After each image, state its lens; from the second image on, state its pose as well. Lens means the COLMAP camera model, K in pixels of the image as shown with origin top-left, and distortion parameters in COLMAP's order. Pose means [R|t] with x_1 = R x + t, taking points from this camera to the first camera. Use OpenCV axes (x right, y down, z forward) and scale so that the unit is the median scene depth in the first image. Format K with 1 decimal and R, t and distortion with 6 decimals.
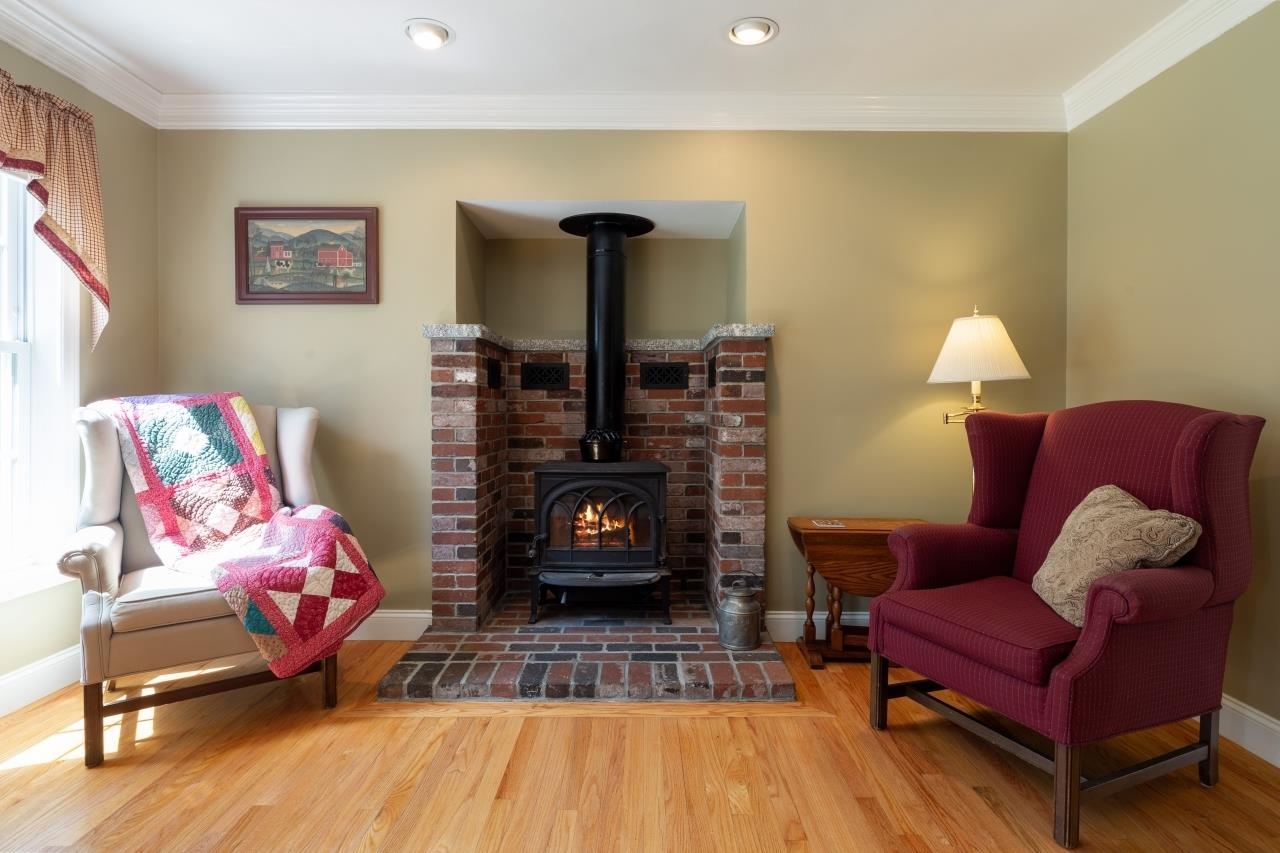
lens RADIAL K [[674.0, 0, 640.7], [0, 674.0, 410.8], [0, 0, 1]] dist [0.001007, -0.000062]
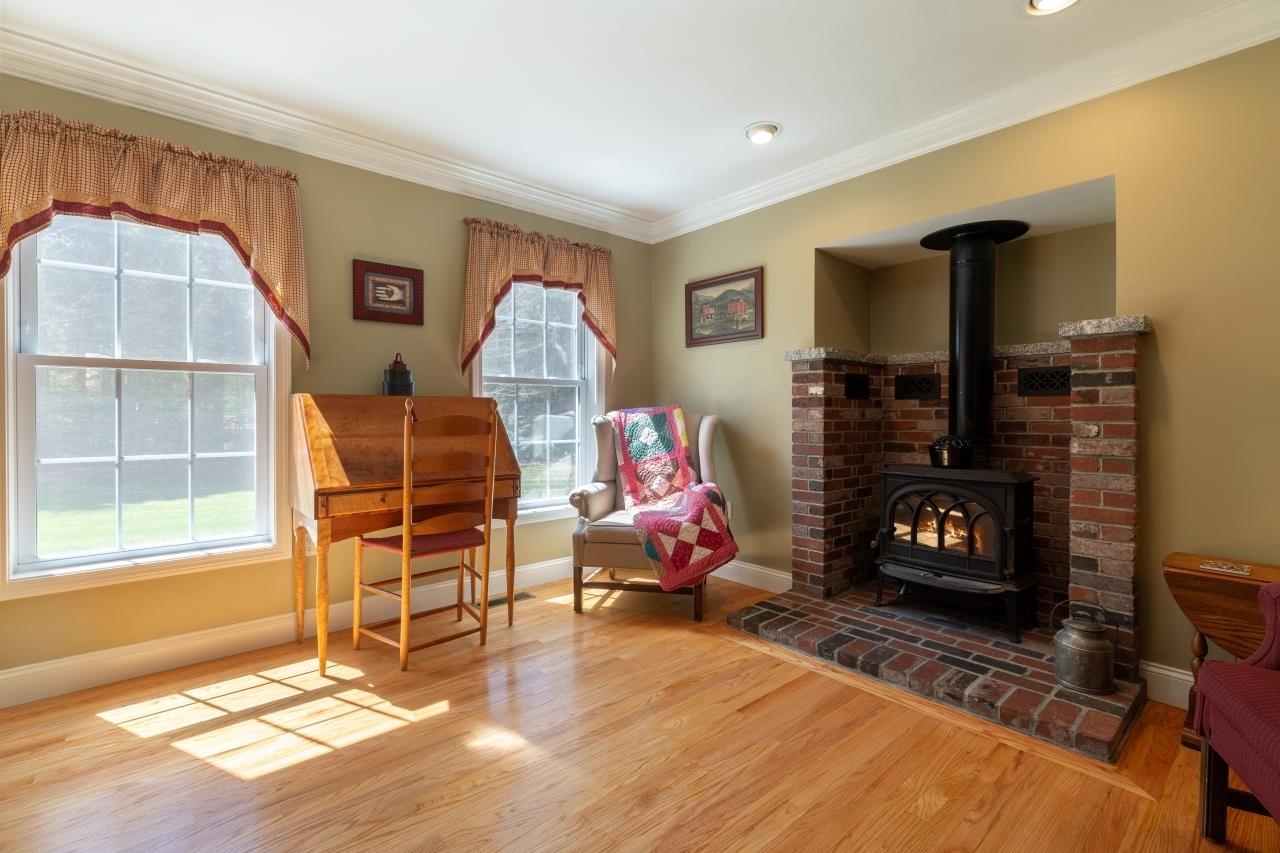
lens RADIAL K [[573.0, 0, 642.4], [0, 573.0, 416.5], [0, 0, 1]] dist [0.005428, 0.000471]
pose [[0.664247, 0.001000, -0.747513, 0.313938], [-0.003561, 0.999992, -0.001826, 0.000083], [0.747505, 0.003875, 0.664245, 0.067946]]
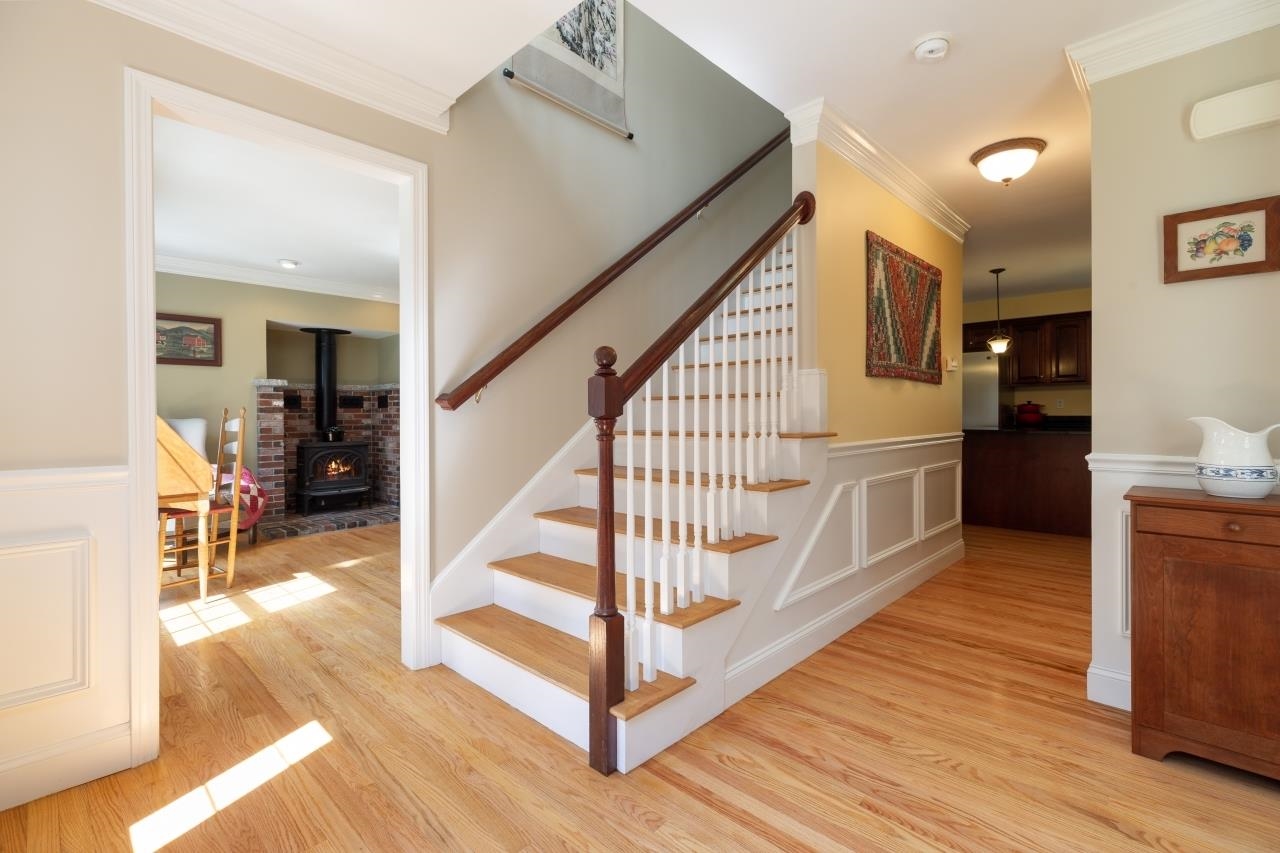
lens RADIAL K [[577.8, 0, 643.2], [0, 577.8, 417.5], [0, 0, 1]] dist [0.002853, 0.000900]
pose [[0.689383, -0.009596, 0.724334, -0.802499], [0.011490, 0.999931, 0.002312, 0.003588], [-0.724306, 0.006729, 0.689445, -1.137302]]
